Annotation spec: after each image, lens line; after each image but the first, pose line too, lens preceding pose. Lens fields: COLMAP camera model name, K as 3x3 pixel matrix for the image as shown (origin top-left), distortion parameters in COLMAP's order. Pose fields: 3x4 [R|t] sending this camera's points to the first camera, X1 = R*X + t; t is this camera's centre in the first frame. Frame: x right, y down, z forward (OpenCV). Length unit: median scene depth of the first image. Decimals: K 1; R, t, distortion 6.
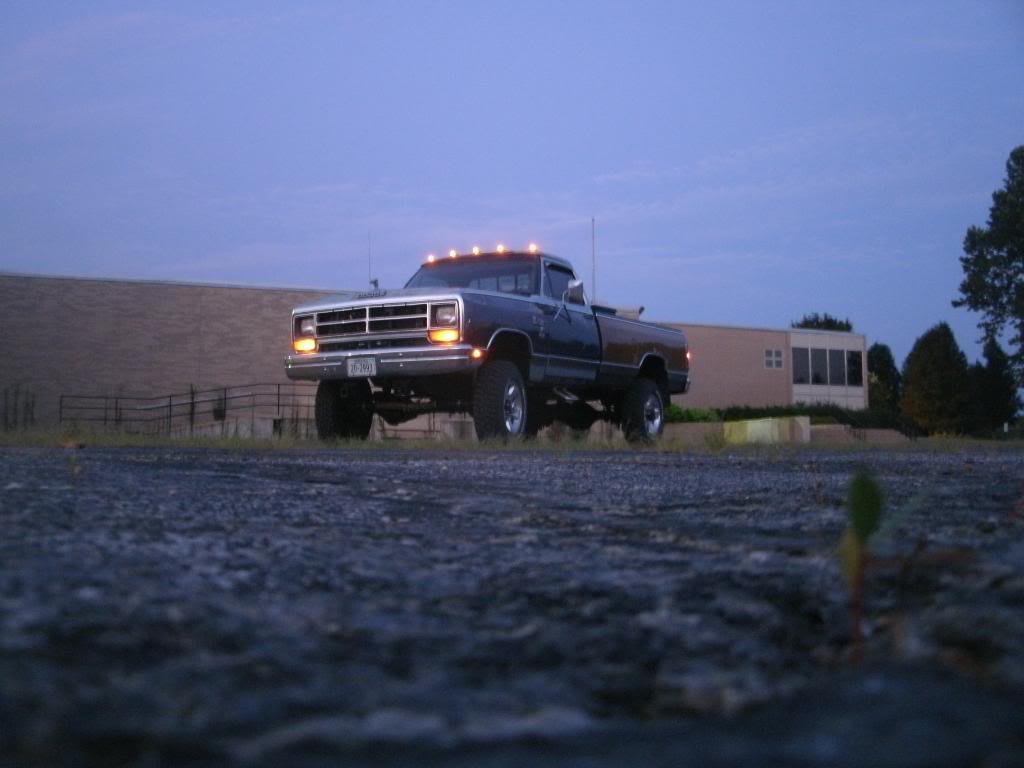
lens RADIAL K [[1092.4, 0, 515.4], [0, 1092.4, 384.4], [0, 0, 1]] dist [-0.201986, 0.000000]
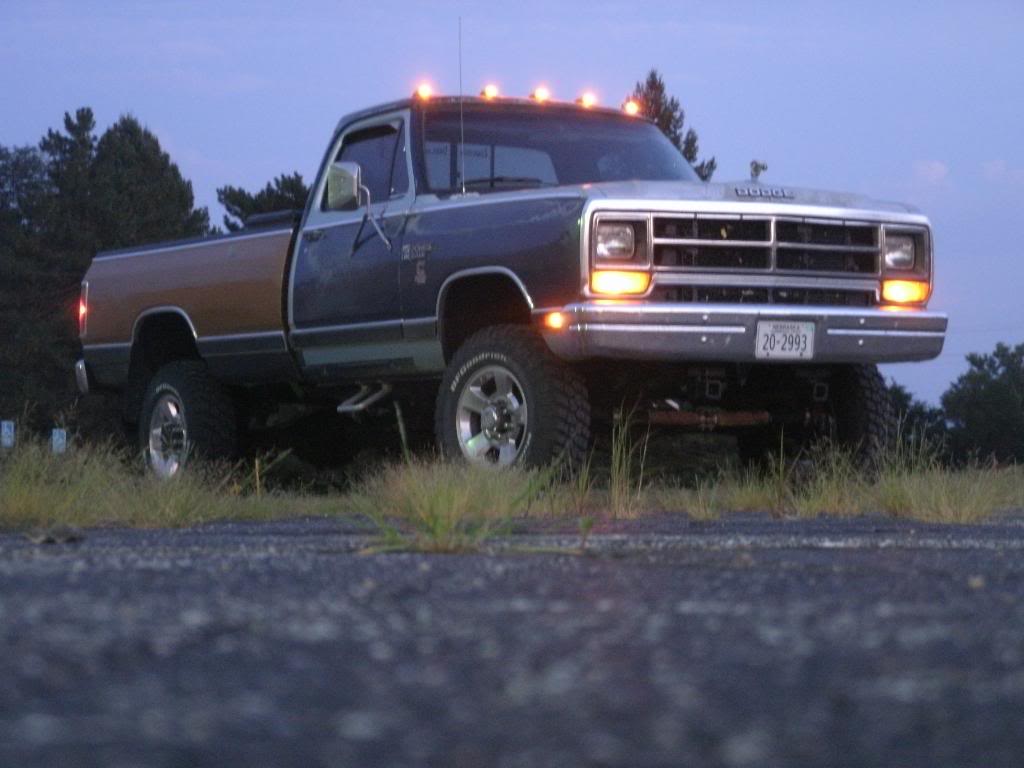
lens RADIAL K [[2744.1, 0, 509.1], [0, 2744.1, 380.6], [0, 0, 1]] dist [0.519778, 0.000000]
pose [[0.470938, 0.030646, 0.881634, -1.166758], [-0.037929, 0.999176, -0.014471, 0.022481], [-0.881351, -0.026625, 0.471712, 0.460967]]
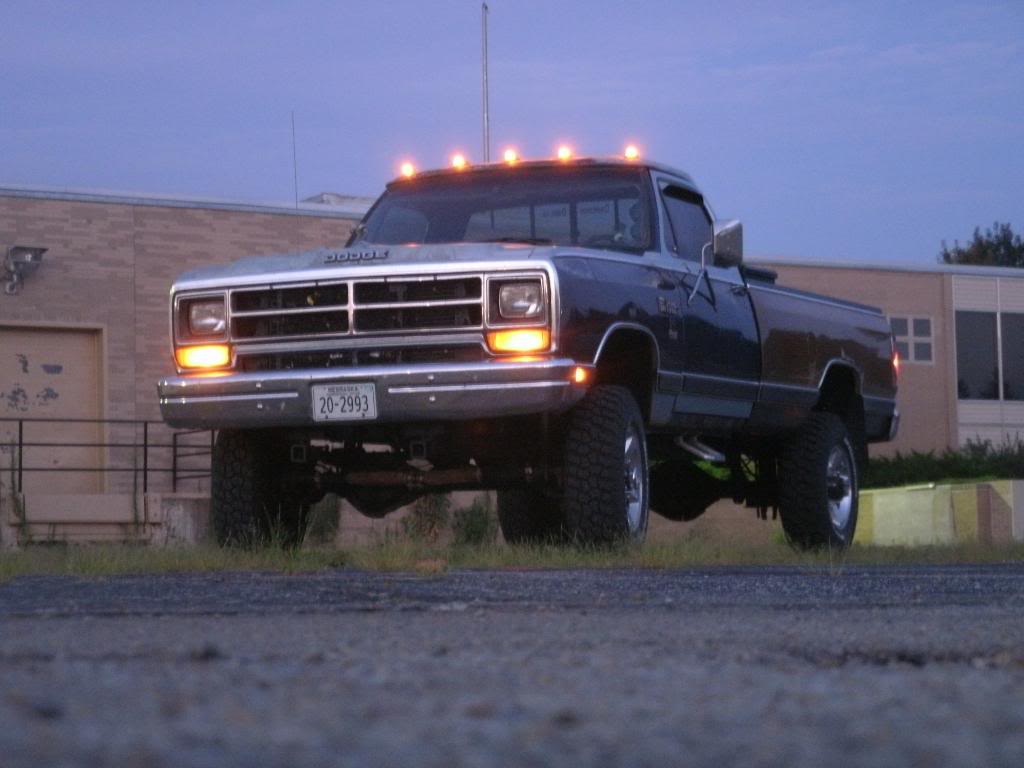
lens RADIAL K [[2744.1, 0, 506.1], [0, 2744.1, 390.1], [0, 0, 1]] dist [0.519778, 0.000000]
pose [[0.993776, -0.008177, 0.111097, -0.185354], [0.008495, 0.999961, -0.002395, -0.016019], [-0.111073, 0.003324, 0.993807, -0.237767]]
